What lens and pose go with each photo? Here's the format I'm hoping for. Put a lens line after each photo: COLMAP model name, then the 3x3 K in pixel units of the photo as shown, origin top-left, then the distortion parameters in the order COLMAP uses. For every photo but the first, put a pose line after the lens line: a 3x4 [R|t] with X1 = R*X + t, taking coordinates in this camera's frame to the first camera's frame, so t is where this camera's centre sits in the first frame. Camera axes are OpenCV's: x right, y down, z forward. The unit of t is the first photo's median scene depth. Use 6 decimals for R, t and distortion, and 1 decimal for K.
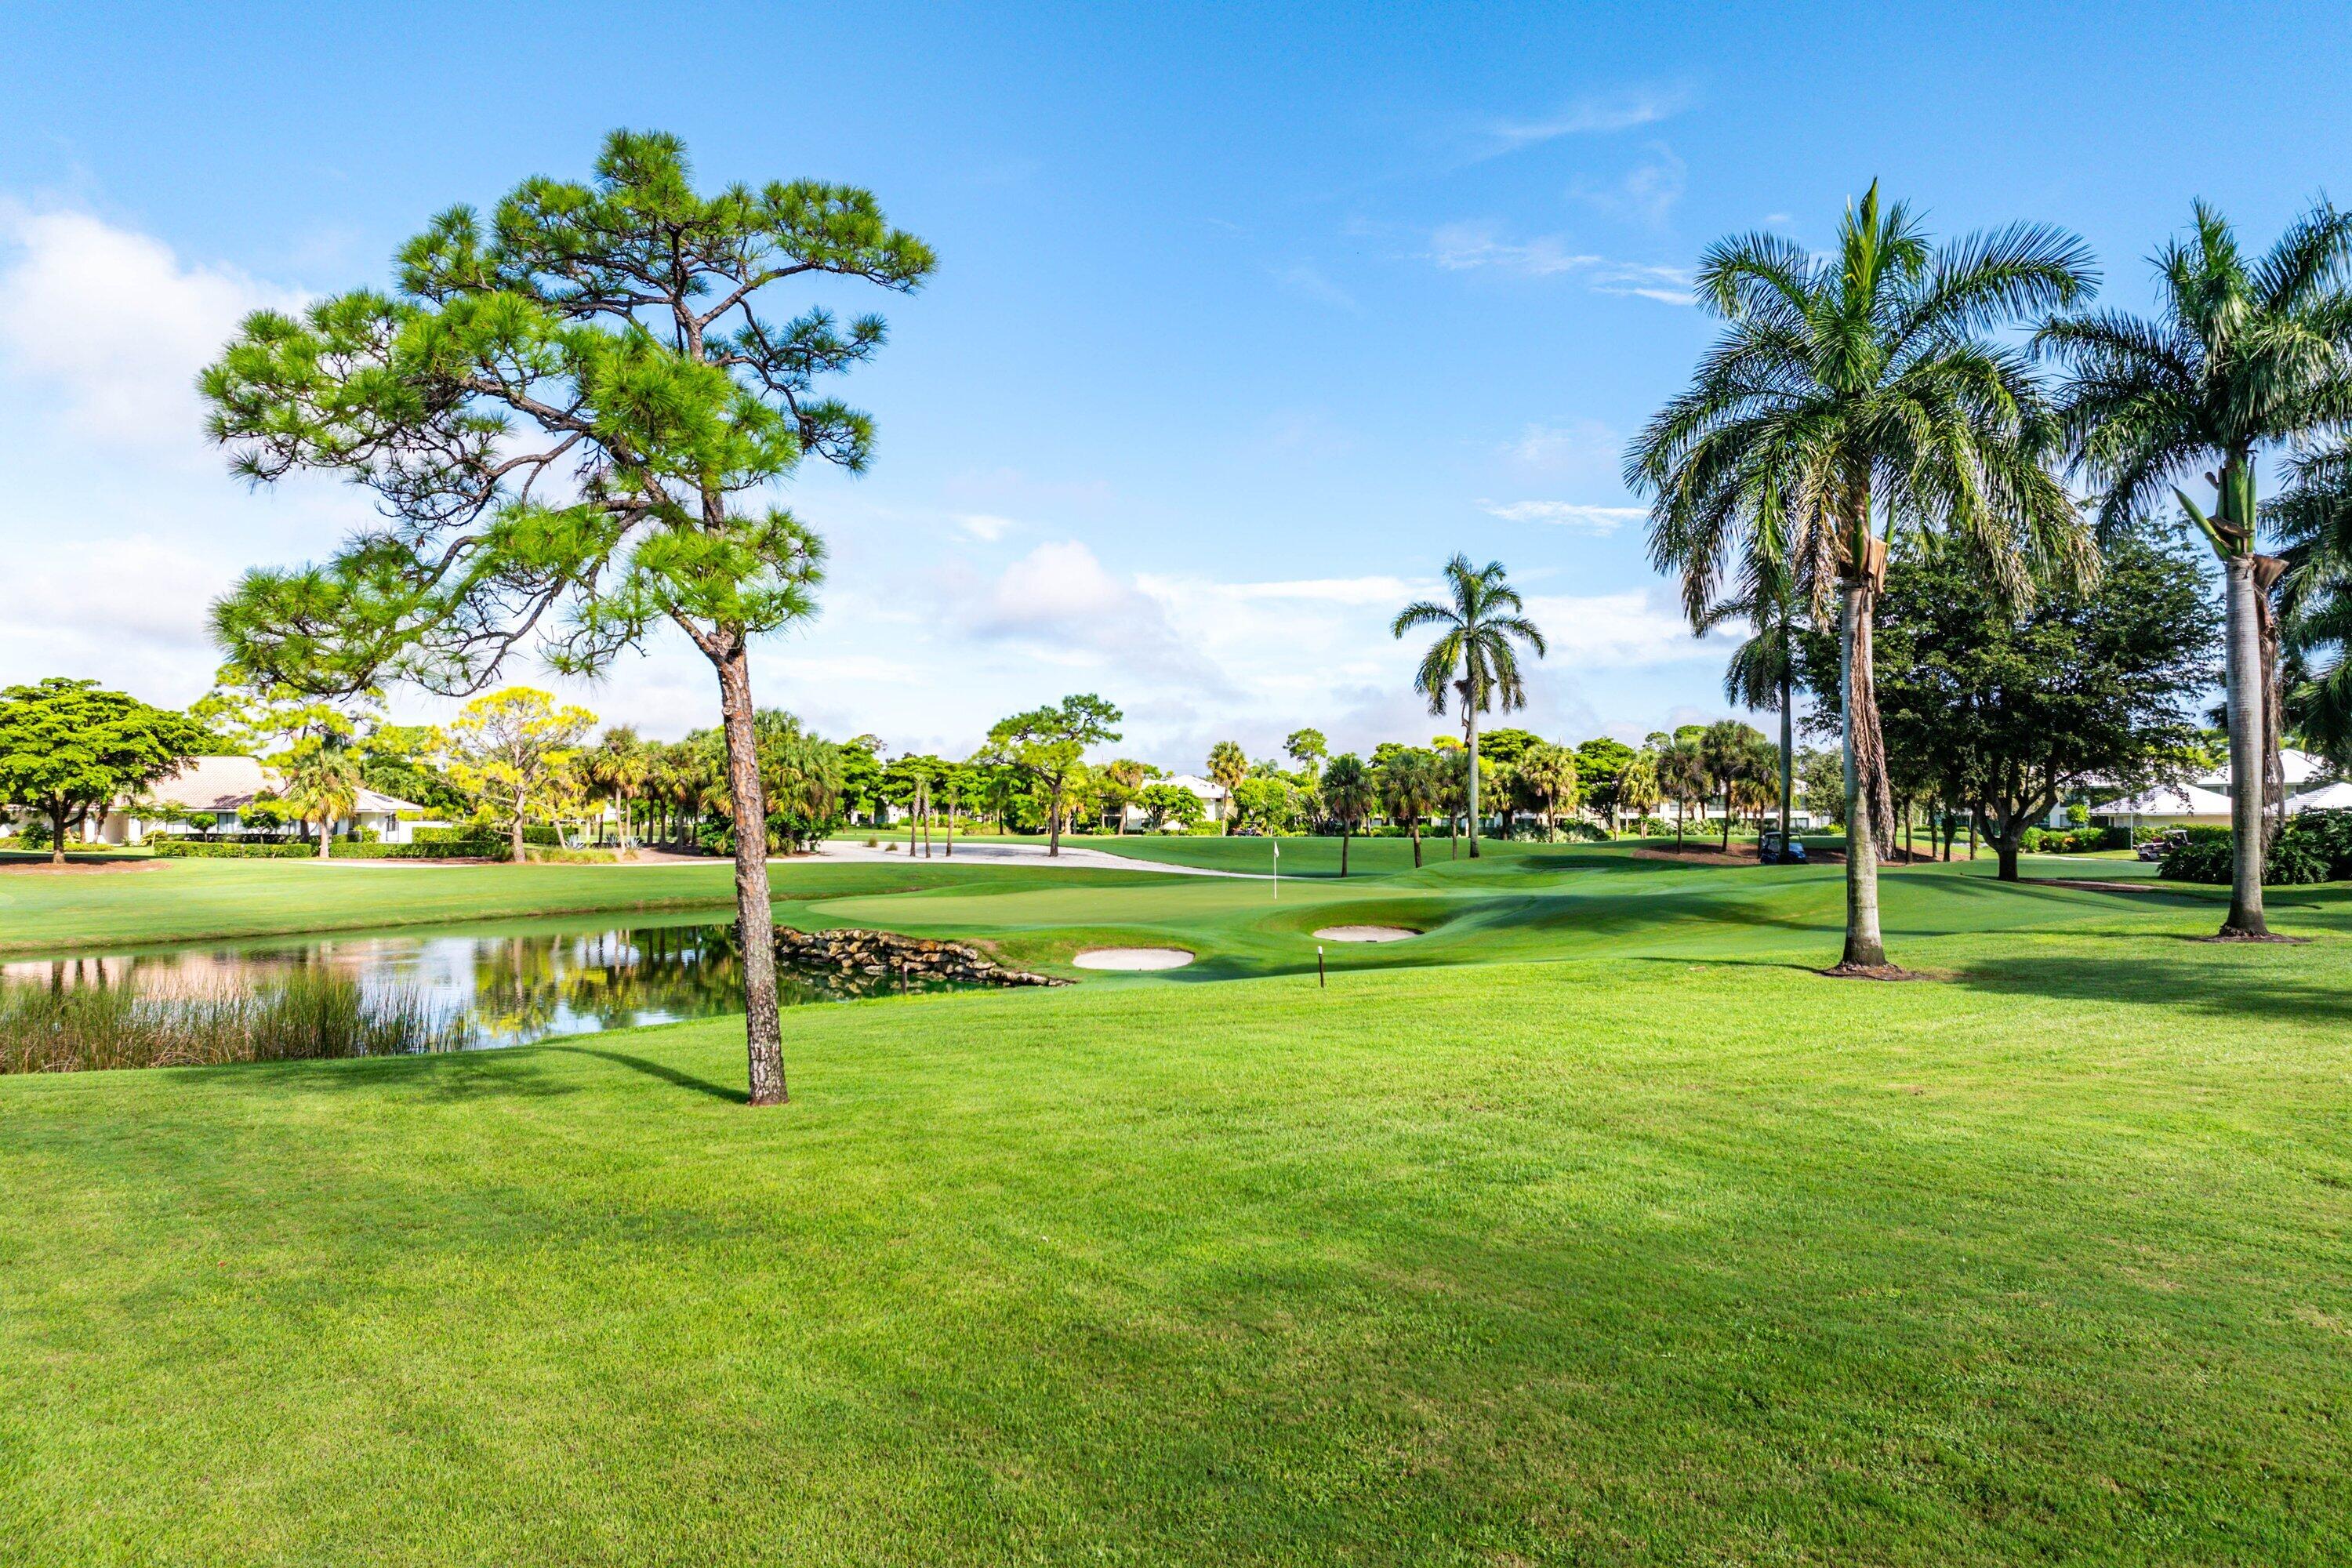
lens RADIAL K [[1695.5, 0, 1227.0], [0, 1695.5, 763.1], [0, 0, 1]] dist [-0.030450, 0.002491]
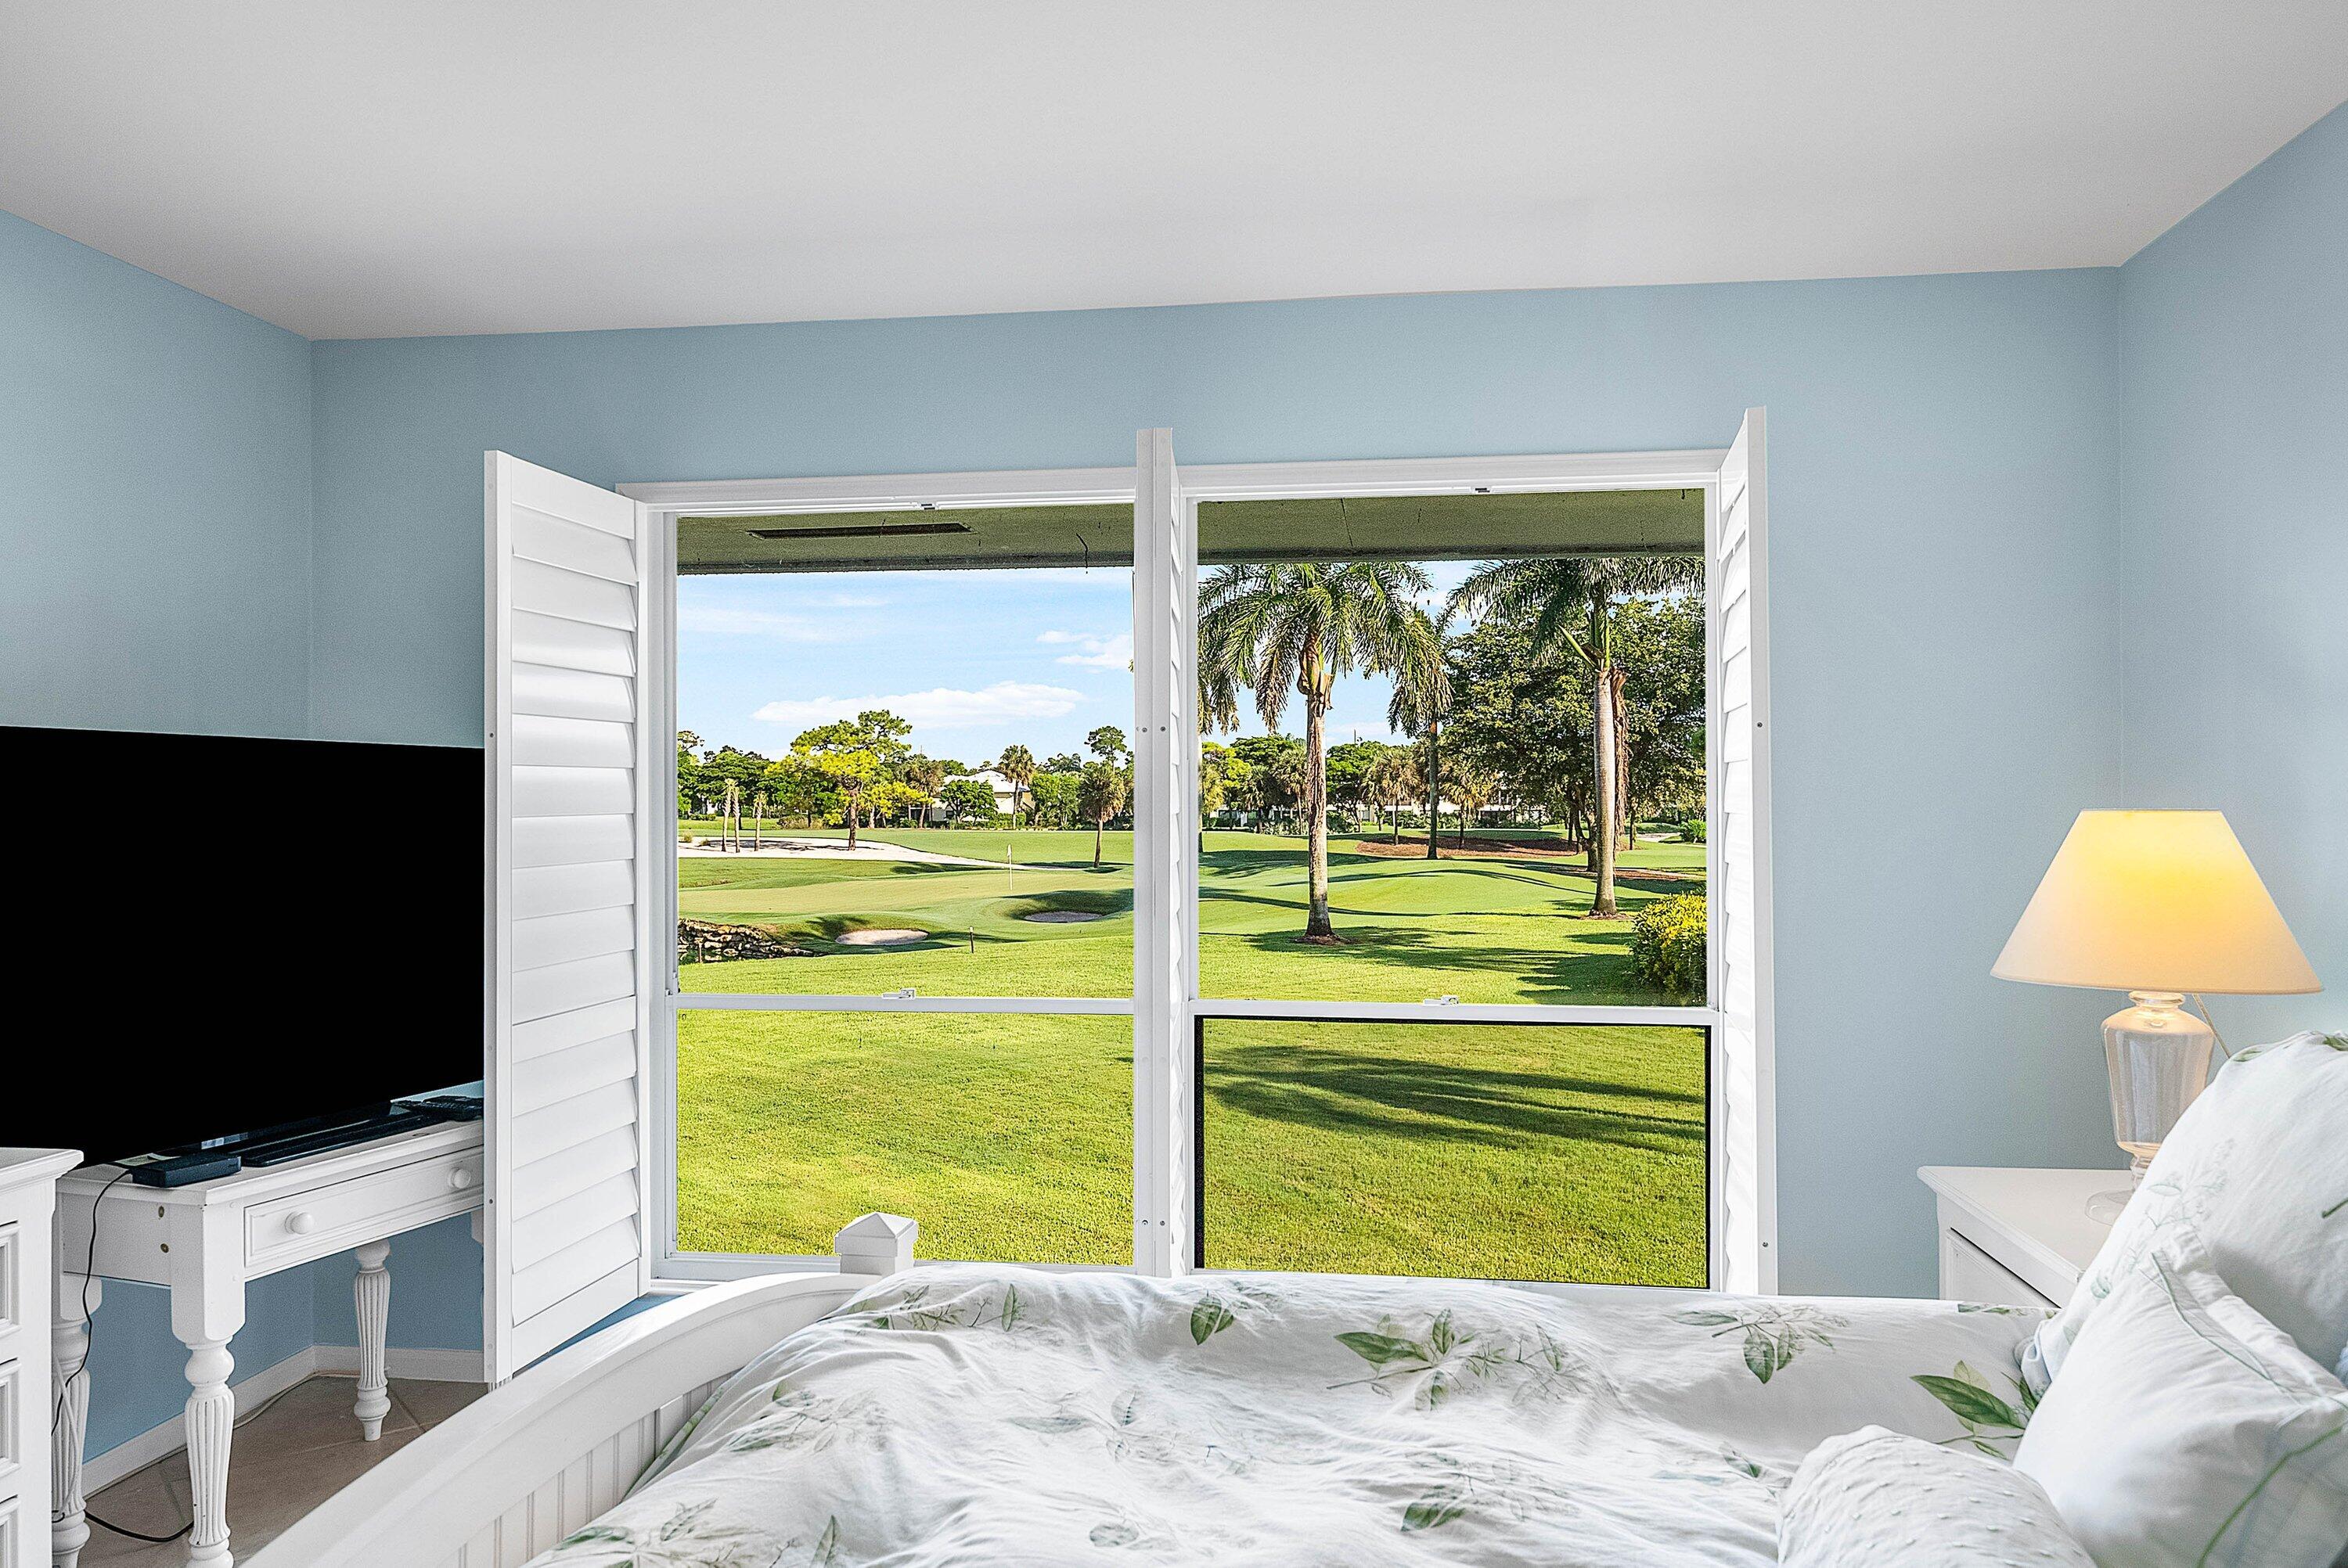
lens RADIAL K [[1692.4, 0, 1348.5], [0, 1692.4, 815.9], [0, 0, 1]] dist [-0.030450, 0.002491]
pose [[0.986808, -0.001087, 0.161889, 0.054833], [-0.006071, 0.999026, 0.043709, -0.024729], [-0.161779, -0.044115, 0.985840, -0.224057]]
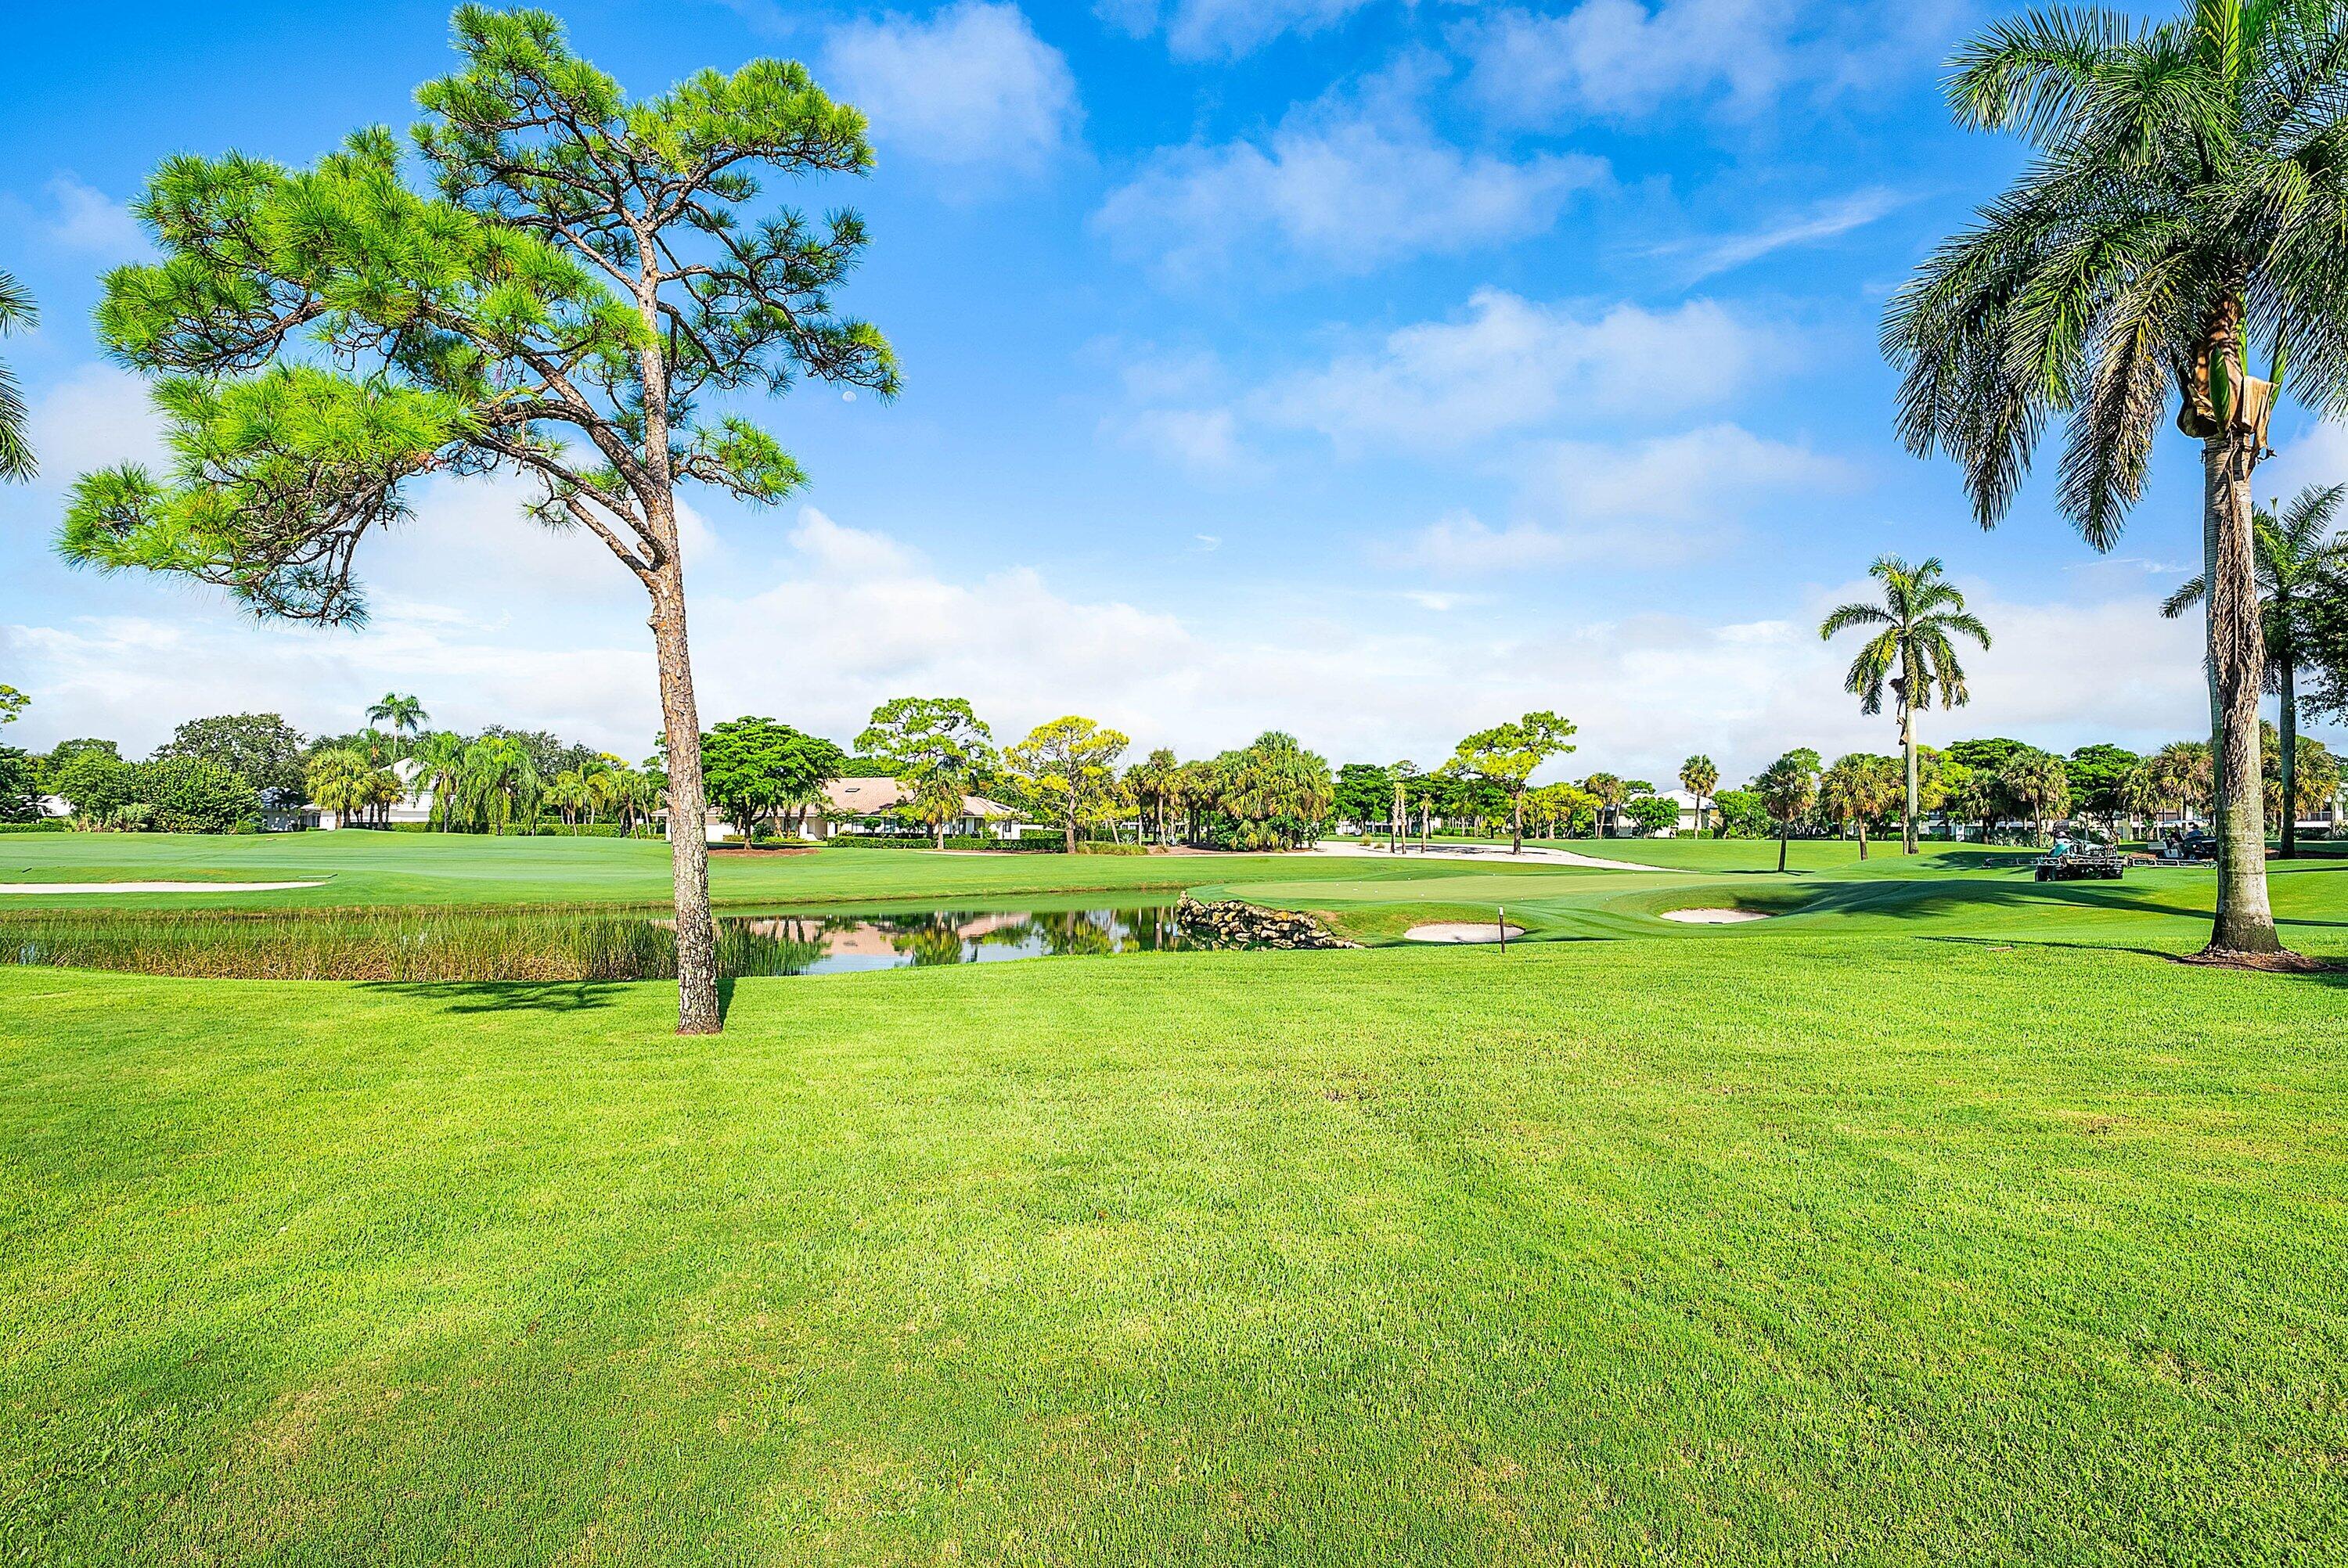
lens RADIAL K [[1341.6, 0, 1212.4], [0, 1341.6, 791.4], [0, 0, 1]] dist [0.006544, 0.001537]
pose [[0.922347, -0.012146, -0.386171, 0.070501], [0.011162, 0.999926, -0.004791, 0.017584], [0.386201, 0.000108, 0.922415, 0.100974]]
